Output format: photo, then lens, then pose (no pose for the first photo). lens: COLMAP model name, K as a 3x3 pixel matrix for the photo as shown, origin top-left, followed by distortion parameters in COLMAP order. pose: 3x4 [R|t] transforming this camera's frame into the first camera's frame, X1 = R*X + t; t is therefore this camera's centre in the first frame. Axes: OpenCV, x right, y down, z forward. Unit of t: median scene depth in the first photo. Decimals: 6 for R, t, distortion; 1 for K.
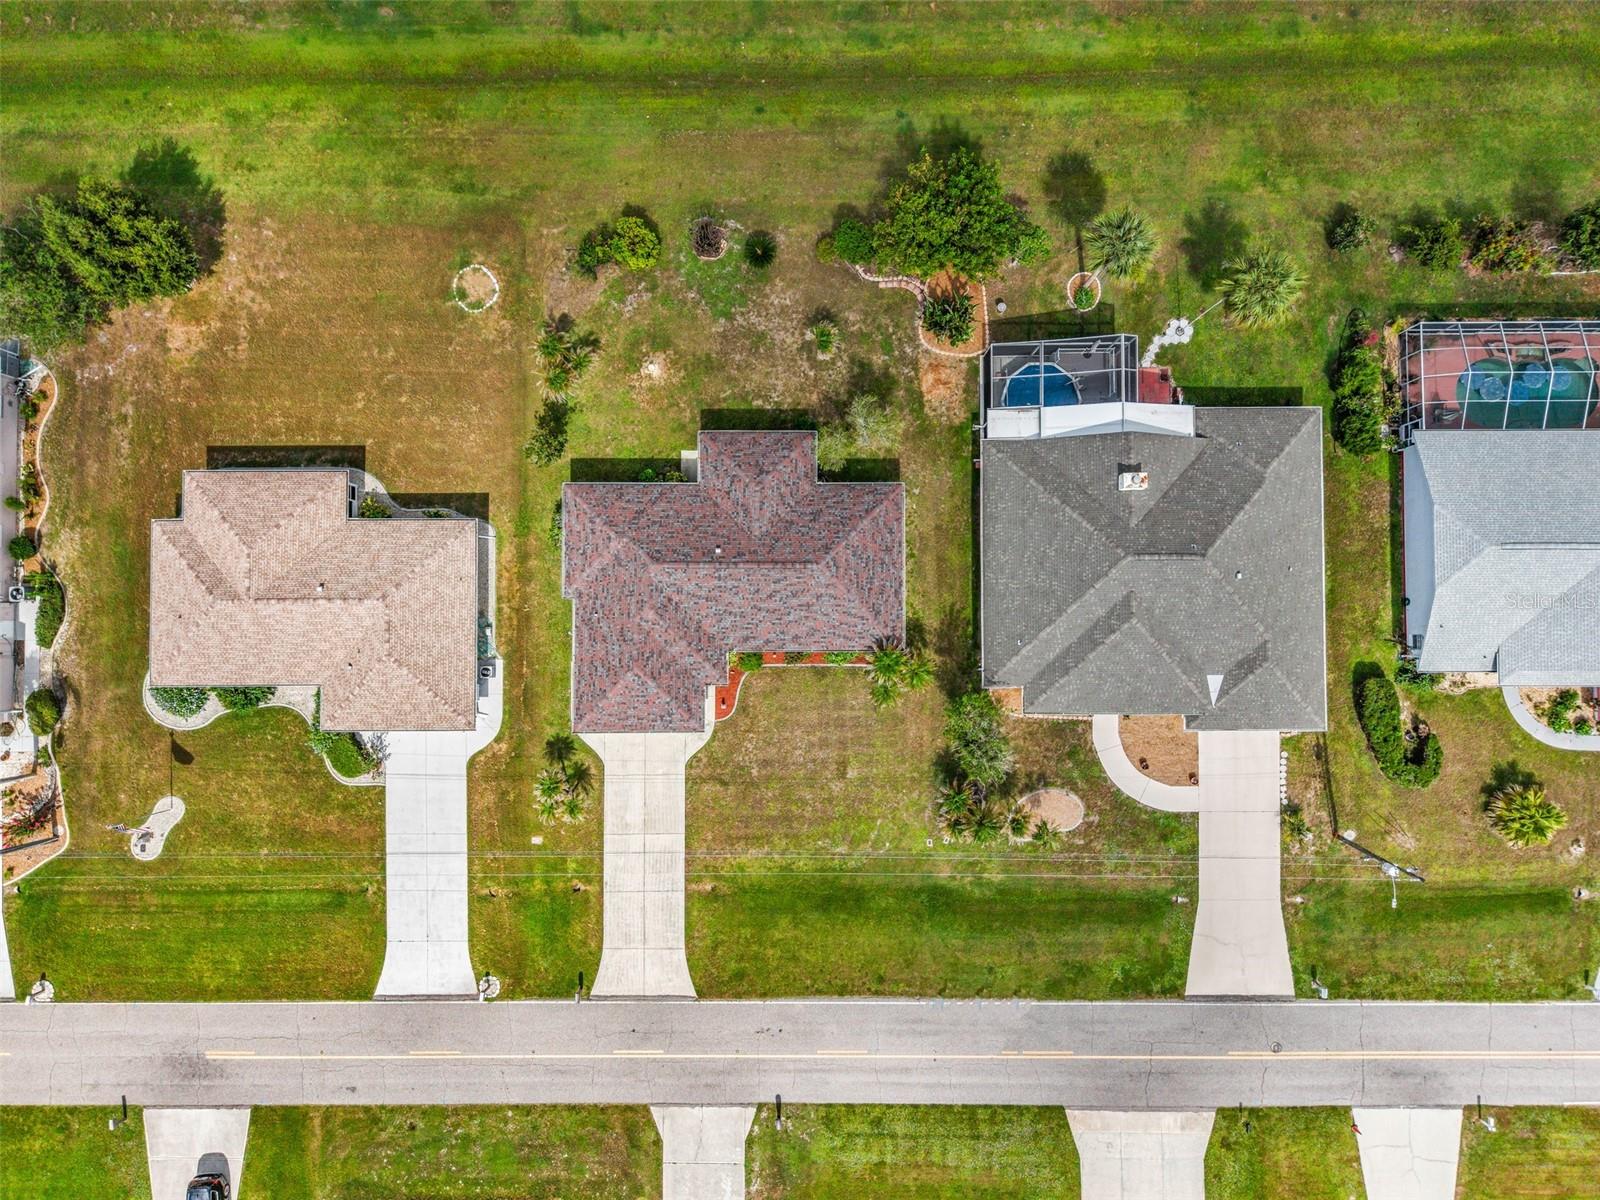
lens RADIAL K [[1069.7, 0, 798.8], [0, 1069.7, 595.5], [0, 0, 1]] dist [0.024839, -0.024696]
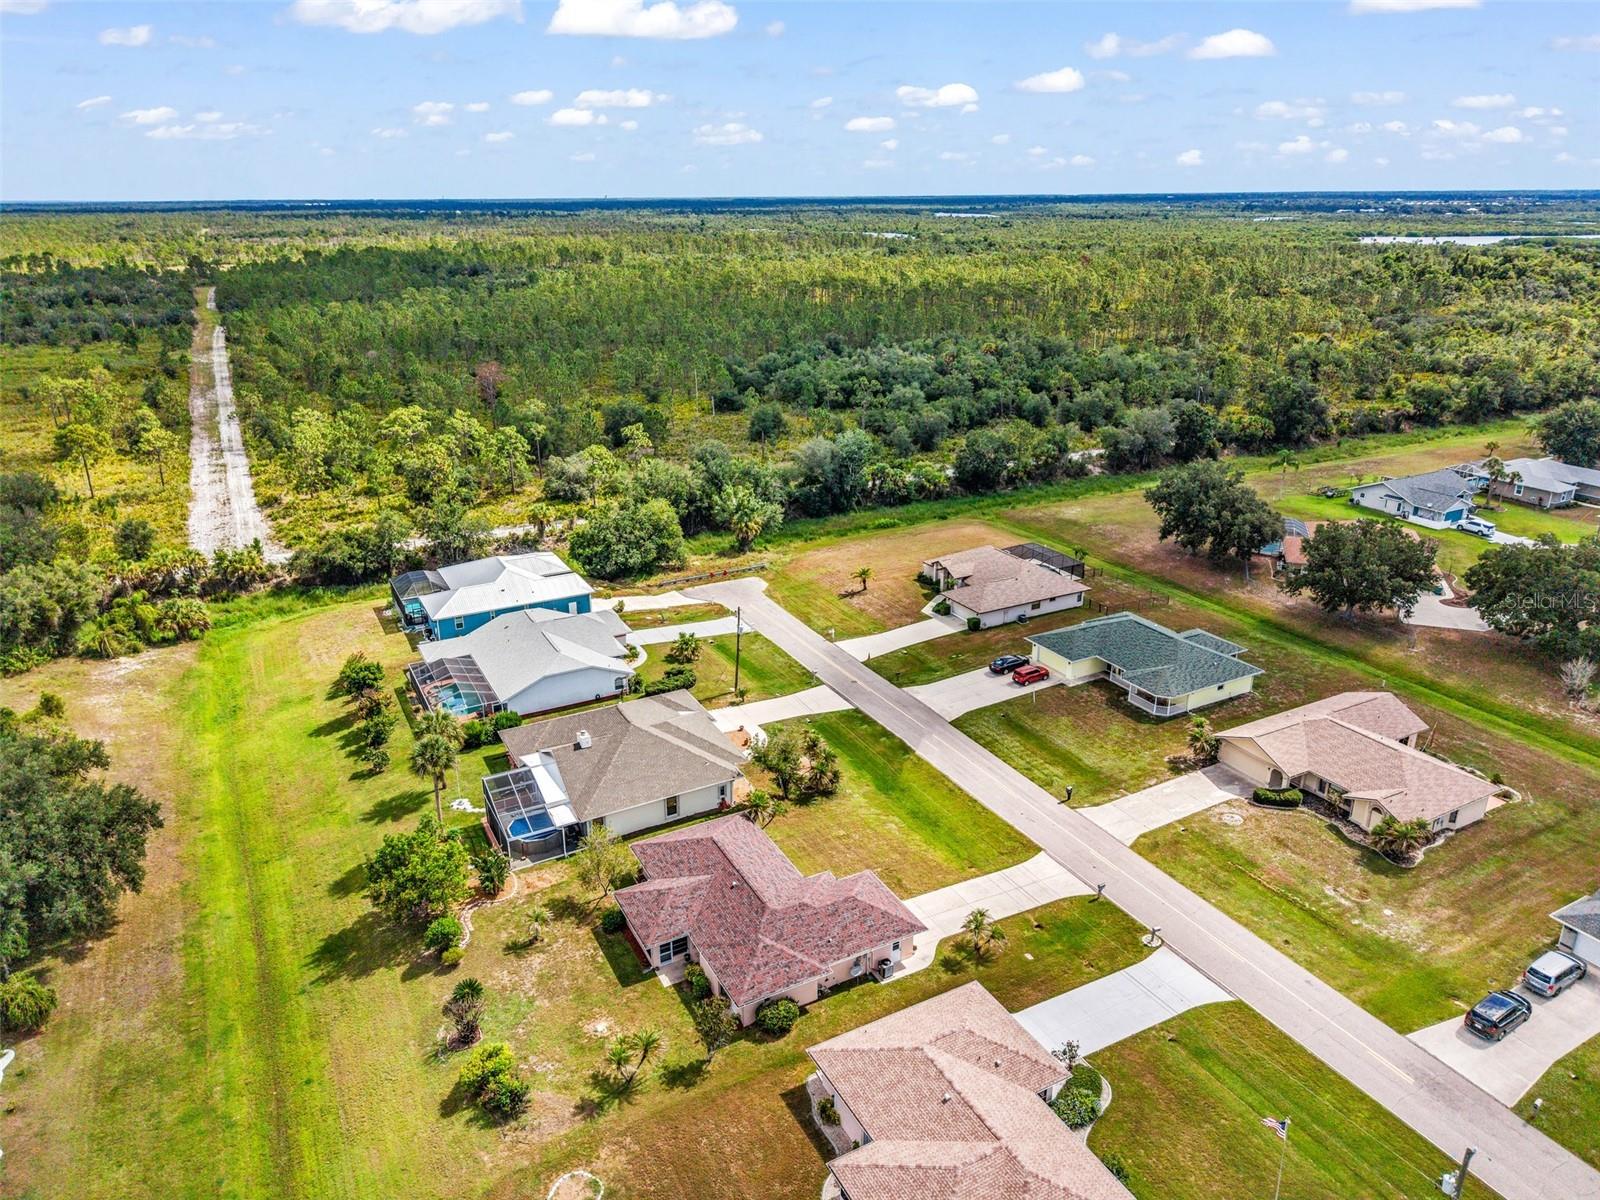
lens RADIAL K [[1069.7, 0, 798.8], [0, 1069.7, 595.5], [0, 0, 1]] dist [0.024839, -0.024696]
pose [[-0.466007, -0.301402, 0.831862, -0.975400], [0.884607, -0.140096, 0.444795, -0.451513], [-0.017521, 0.943149, 0.331908, 0.257124]]
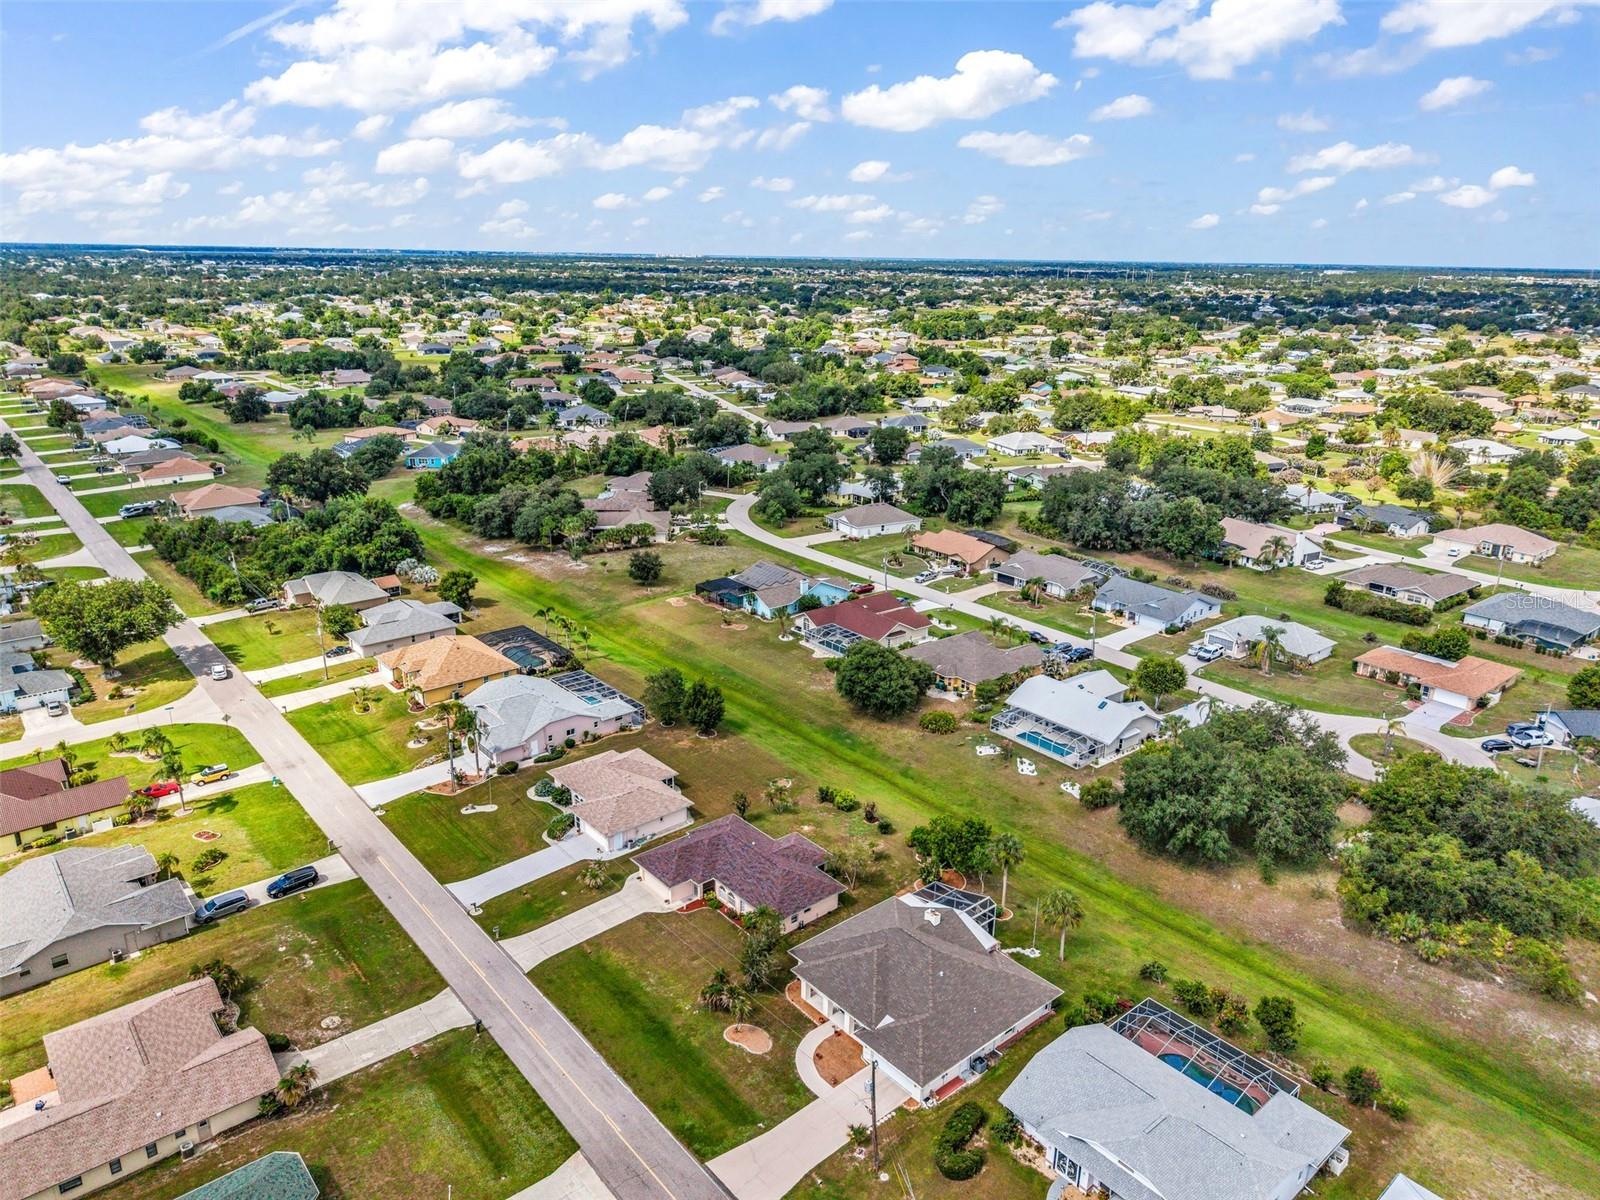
lens RADIAL K [[1064.2, 0, 800.0], [0, 1064.2, 600.0], [0, 0, 1]] dist [0.052150, -0.073051]
pose [[0.647206, 0.249034, -0.720491, 1.184255], [-0.762292, 0.218741, -0.609149, 0.915122], [0.005902, 0.943469, 0.331407, -0.053628]]
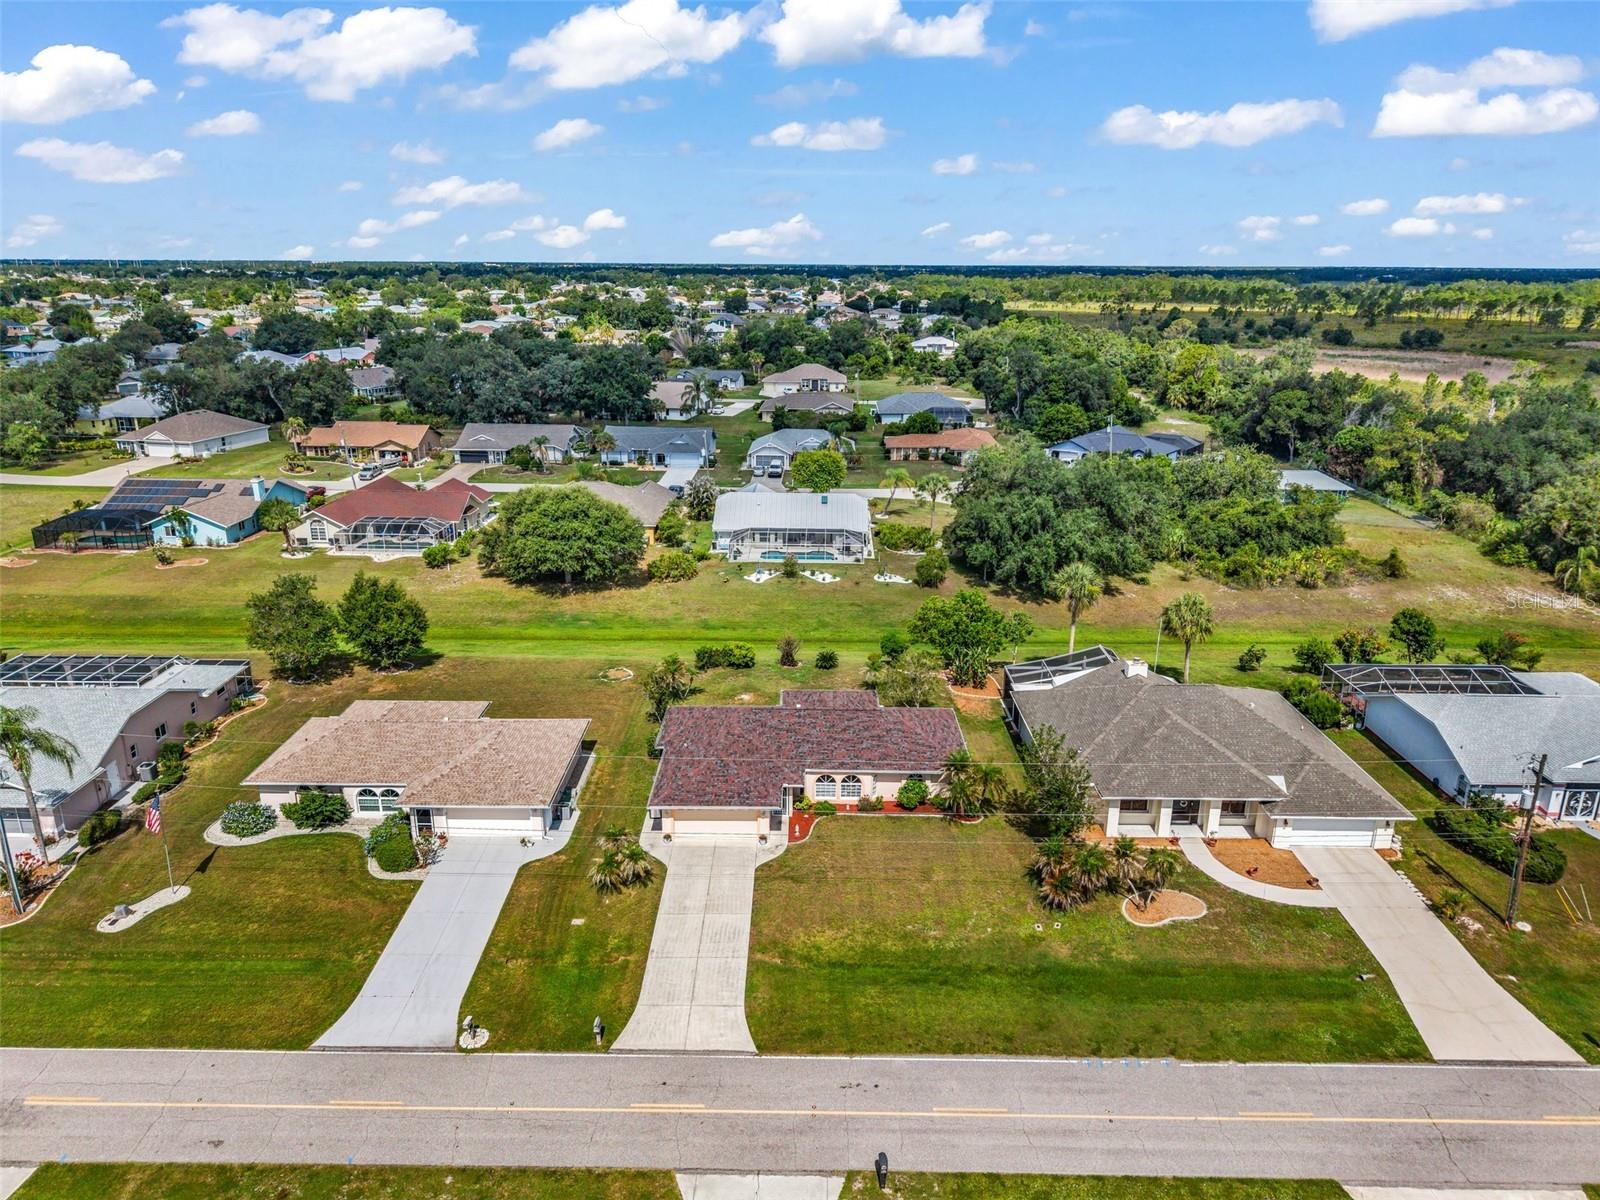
lens RADIAL K [[1069.7, 0, 798.8], [0, 1069.7, 595.5], [0, 0, 1]] dist [0.024839, -0.024696]
pose [[0.999896, 0.013711, -0.004555, -0.067976], [-0.008780, 0.326346, -0.945209, 0.955161], [-0.011473, 0.945151, 0.326433, 0.474713]]
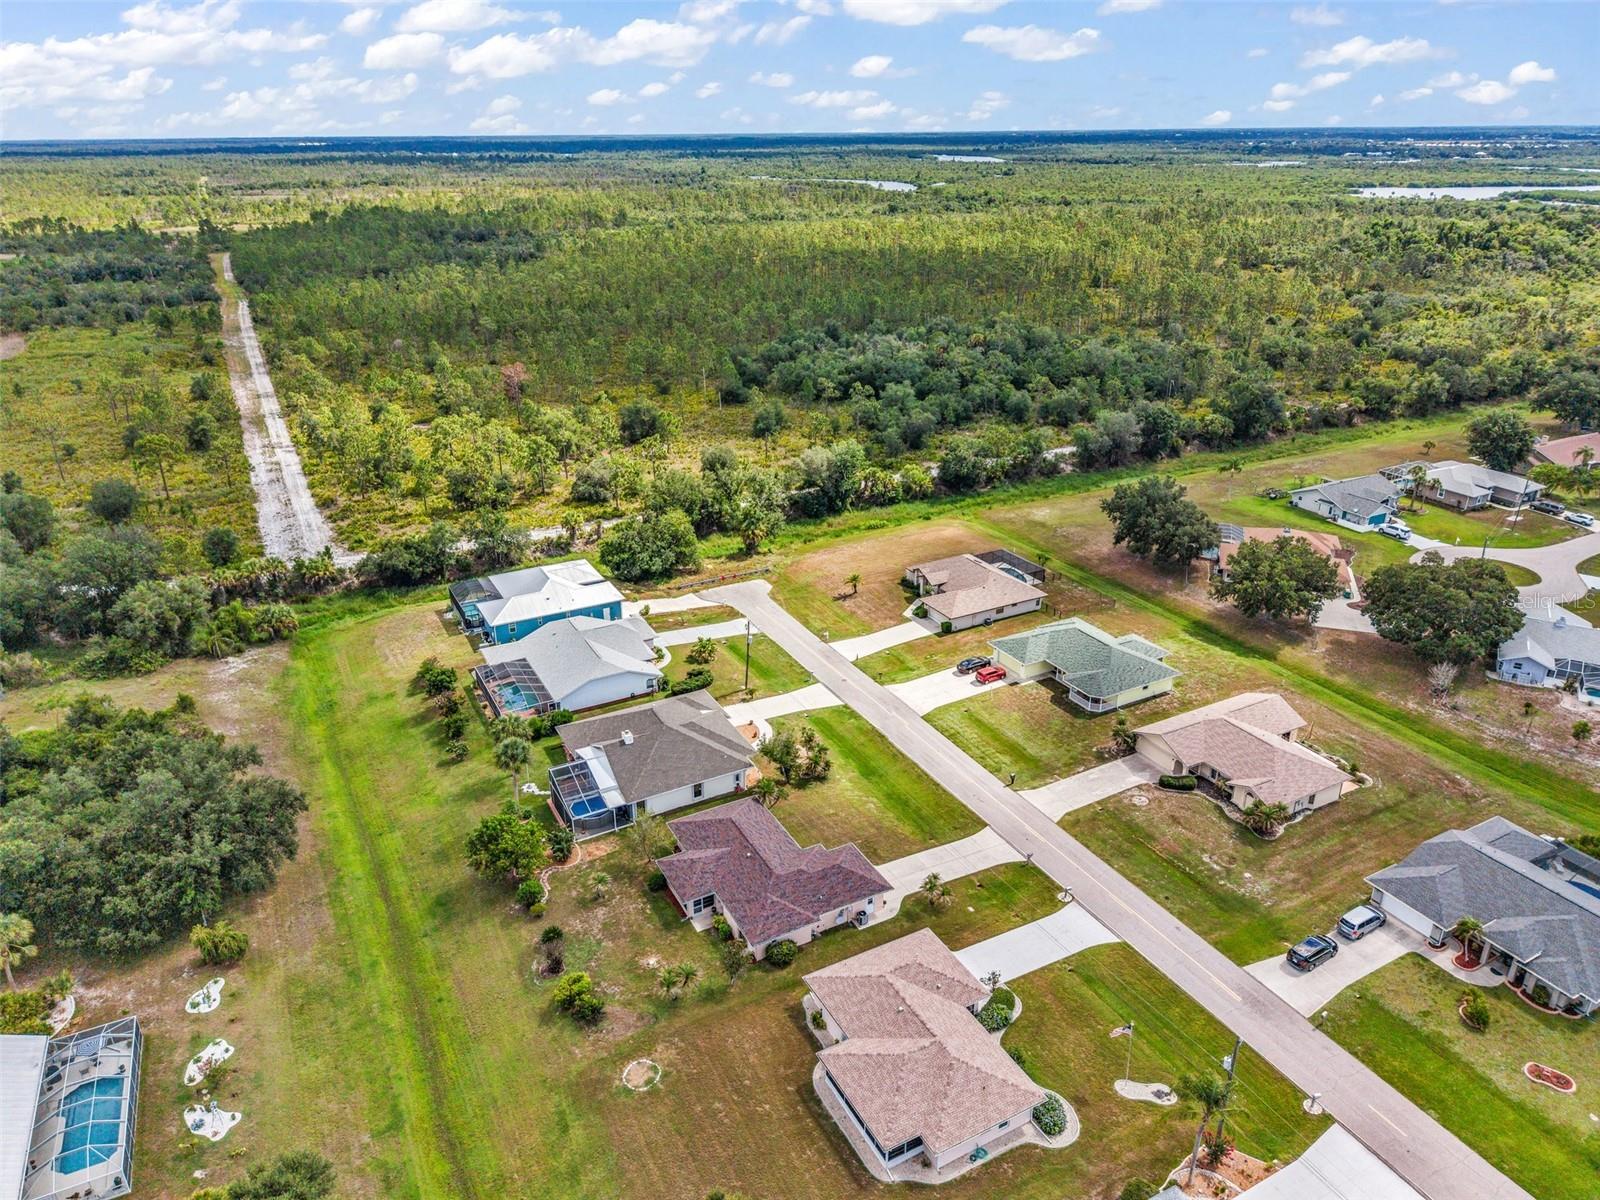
lens RADIAL K [[1069.7, 0, 798.8], [0, 1069.7, 595.5], [0, 0, 1]] dist [0.024839, -0.024696]
pose [[-0.465102, -0.343614, 0.815849, -1.229902], [0.885100, -0.163112, 0.435882, -0.586099], [-0.016701, 0.924837, 0.379997, 0.008962]]
